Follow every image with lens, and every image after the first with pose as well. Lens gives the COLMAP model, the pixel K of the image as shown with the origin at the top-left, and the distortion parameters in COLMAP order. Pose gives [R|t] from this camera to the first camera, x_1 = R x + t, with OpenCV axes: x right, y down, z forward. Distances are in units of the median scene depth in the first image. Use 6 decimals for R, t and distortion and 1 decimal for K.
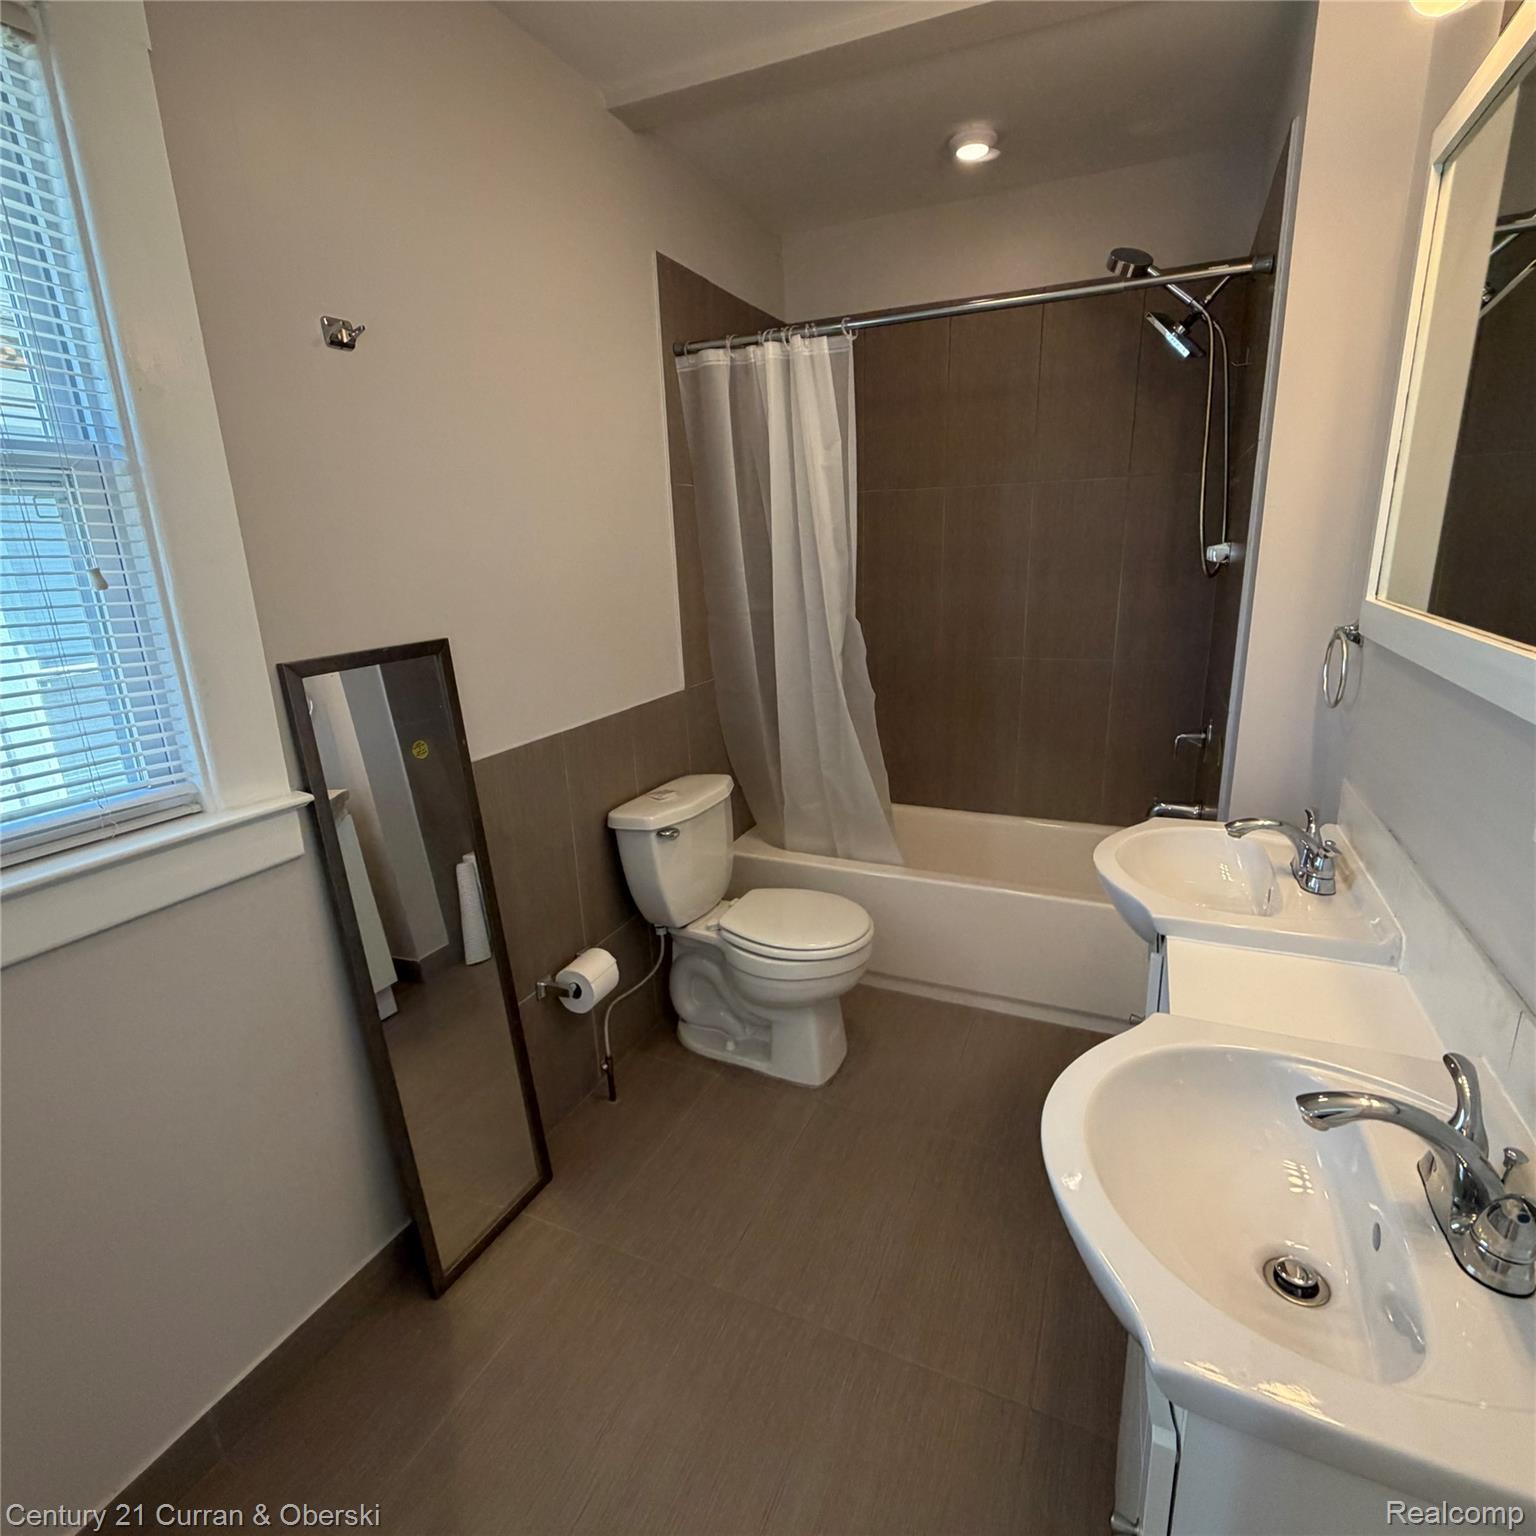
lens RADIAL K [[816.6, 0, 776.1], [0, 816.6, 781.8], [0, 0, 1]] dist [0.000604, -0.000624]
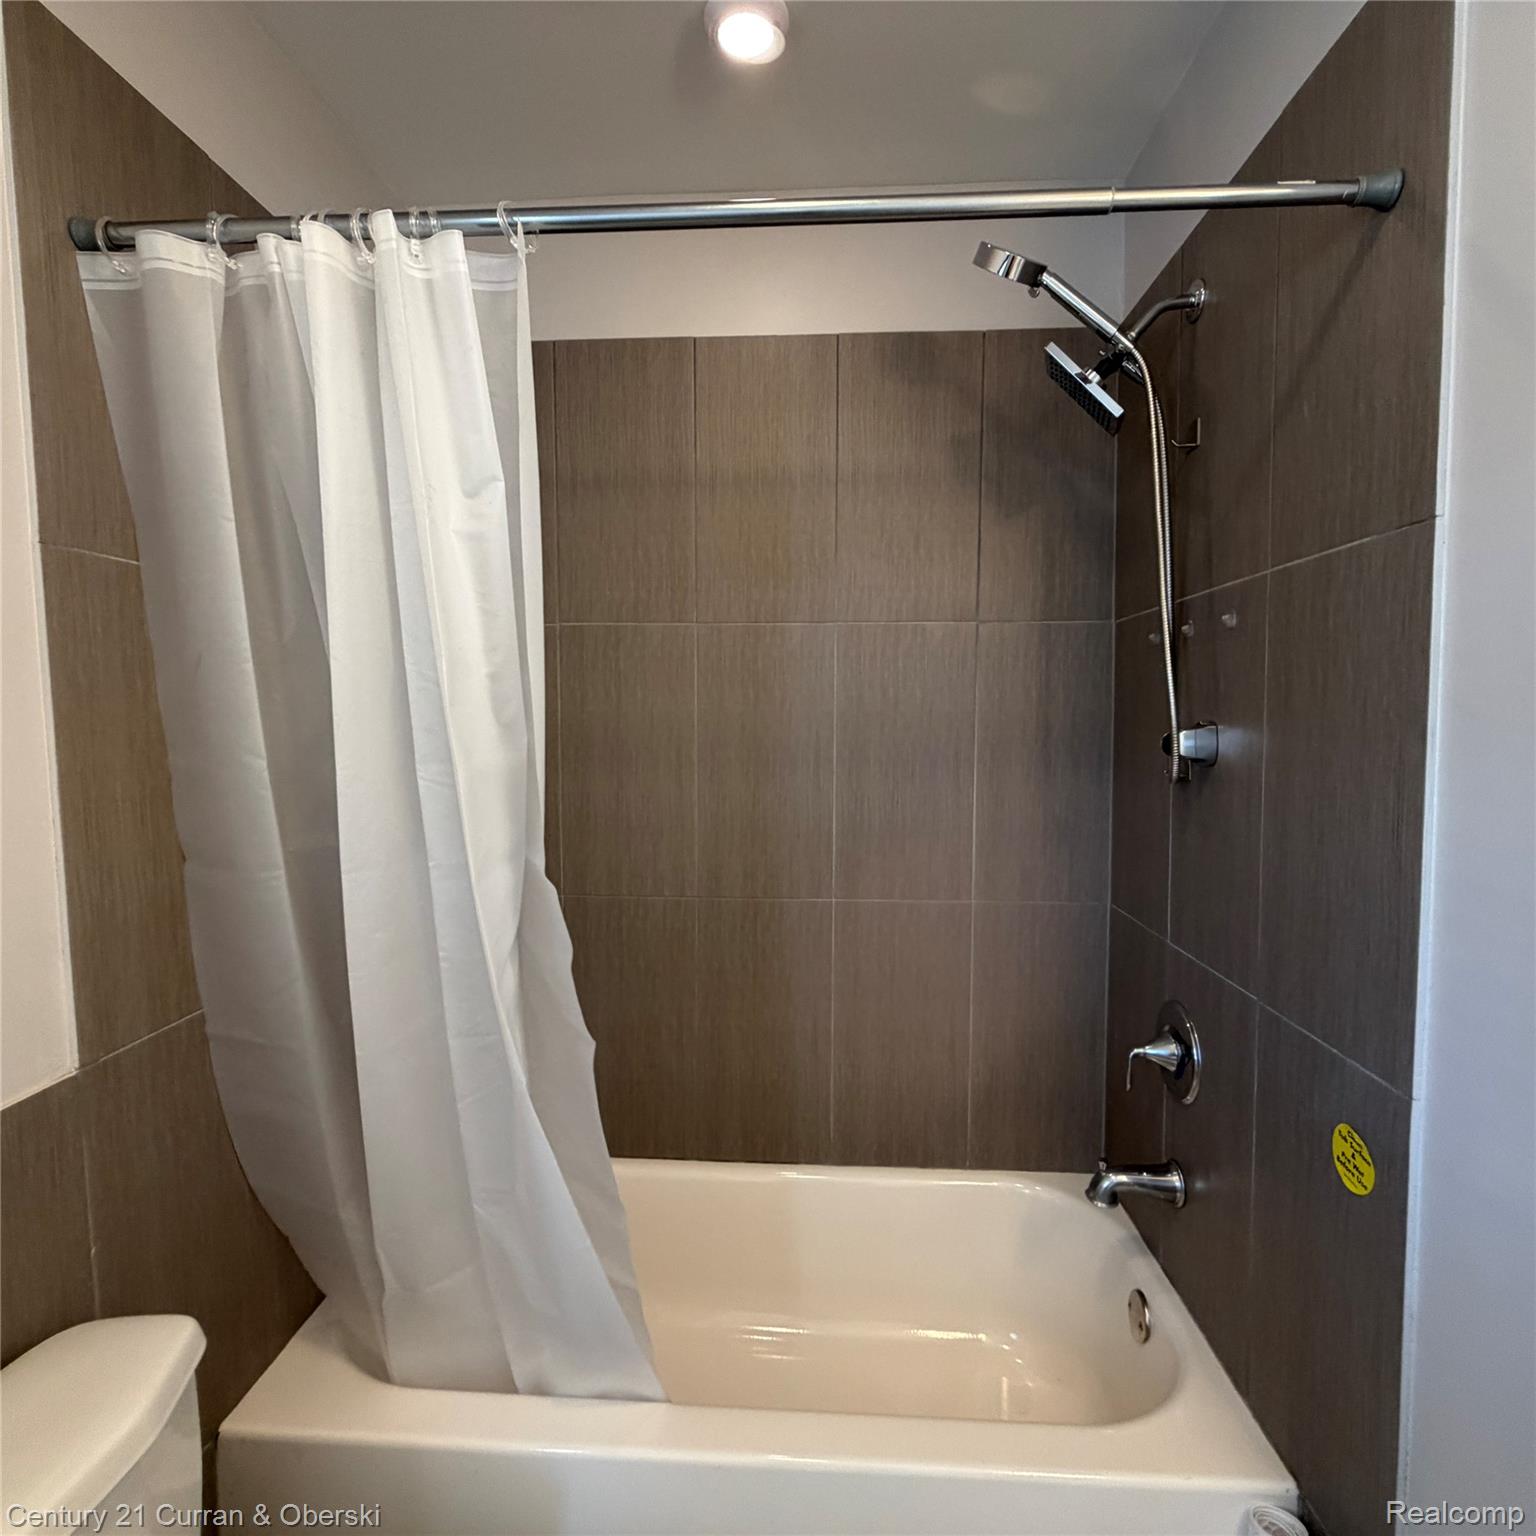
lens RADIAL K [[816.6, 0, 763.5], [0, 816.6, 775.7], [0, 0, 1]] dist [0.000604, -0.000624]
pose [[0.935229, 0.000413, 0.354043, 0.053515], [0.074976, 0.977087, -0.199195, -0.160025], [-0.346013, 0.212838, 0.913770, 0.568905]]
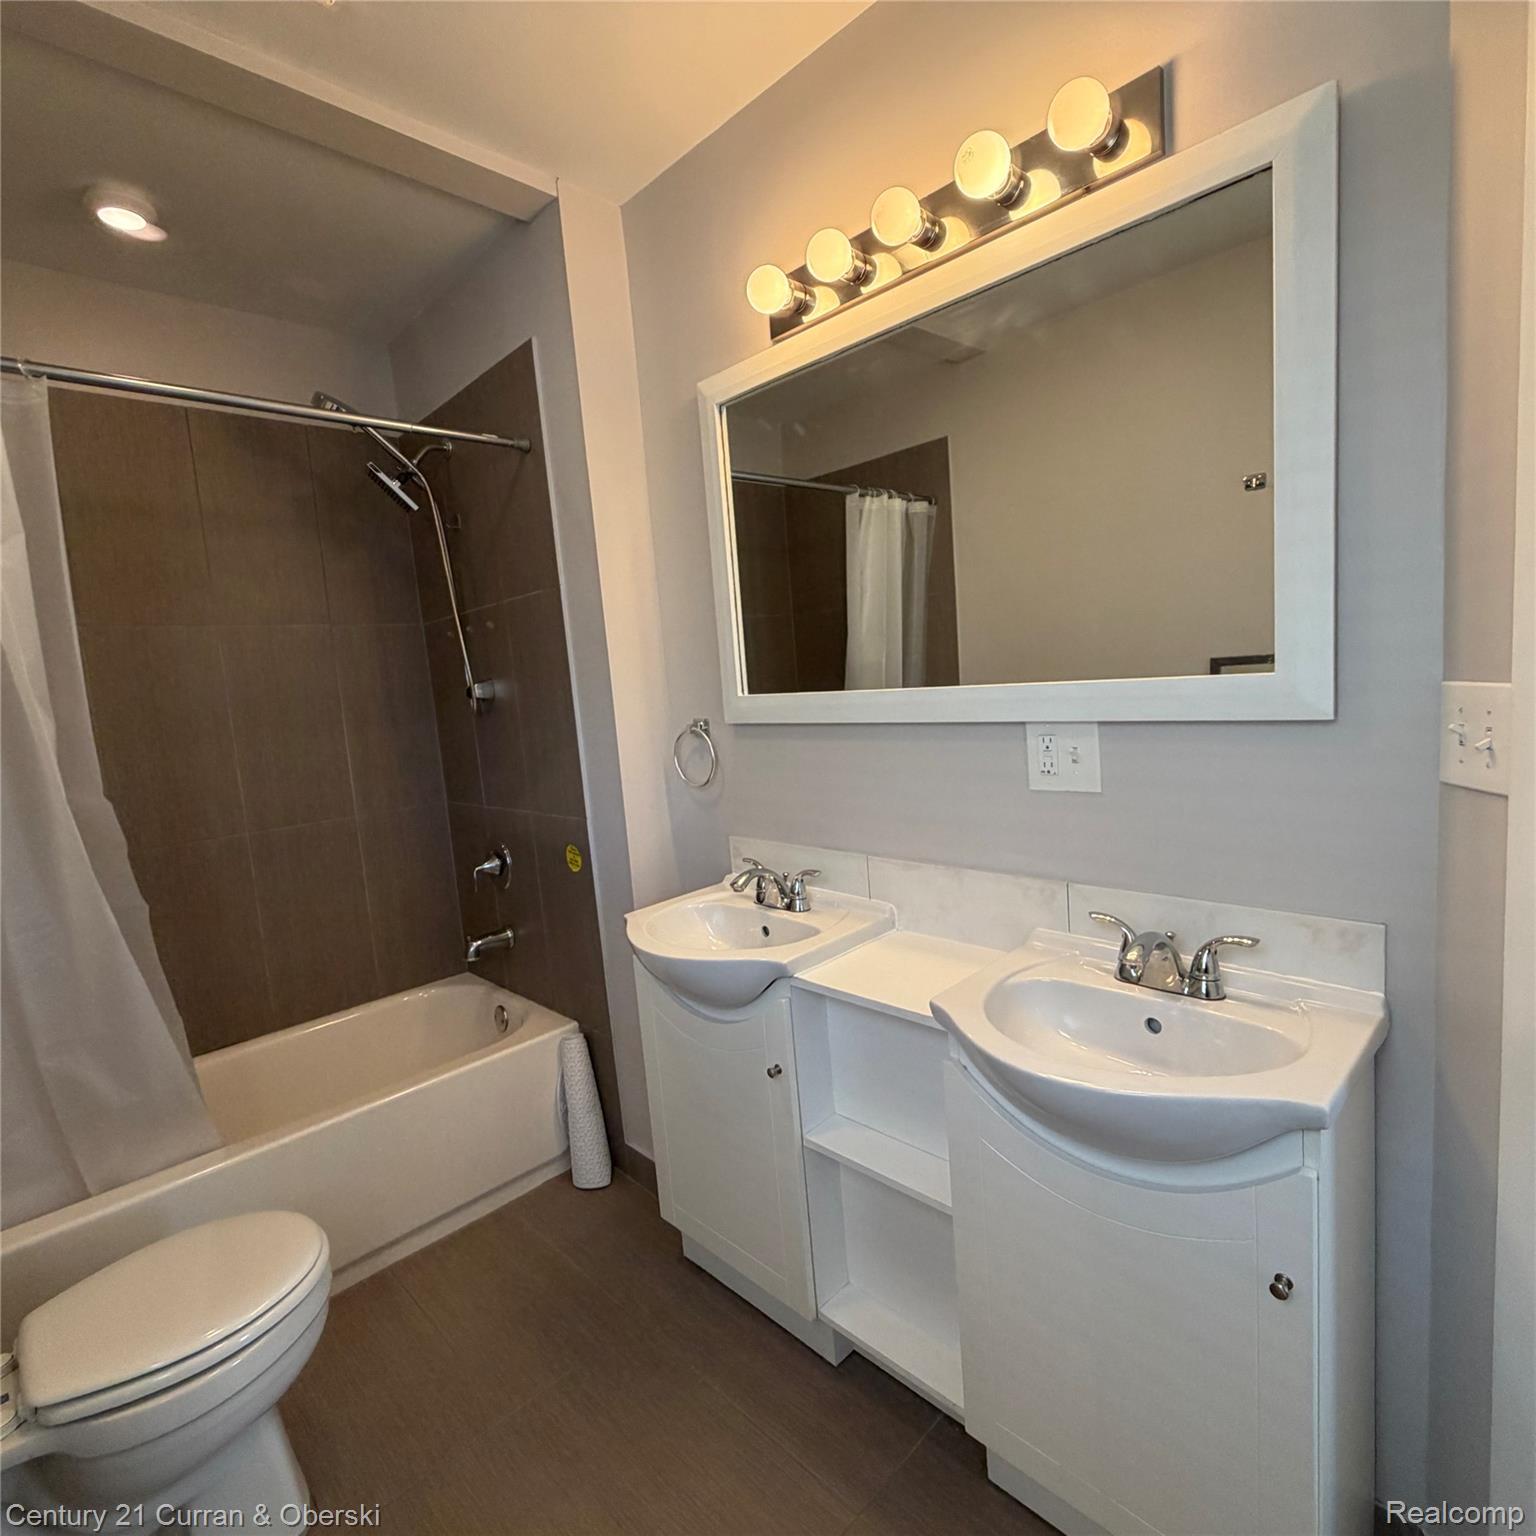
lens RADIAL K [[816.6, 0, 756.8], [0, 816.6, 776.8], [0, 0, 1]] dist [0.000604, -0.000624]
pose [[0.374271, -0.106106, 0.921229, -0.309271], [0.320754, 0.946924, -0.021249, -0.034357], [-0.870079, 0.303440, 0.388441, 0.299909]]
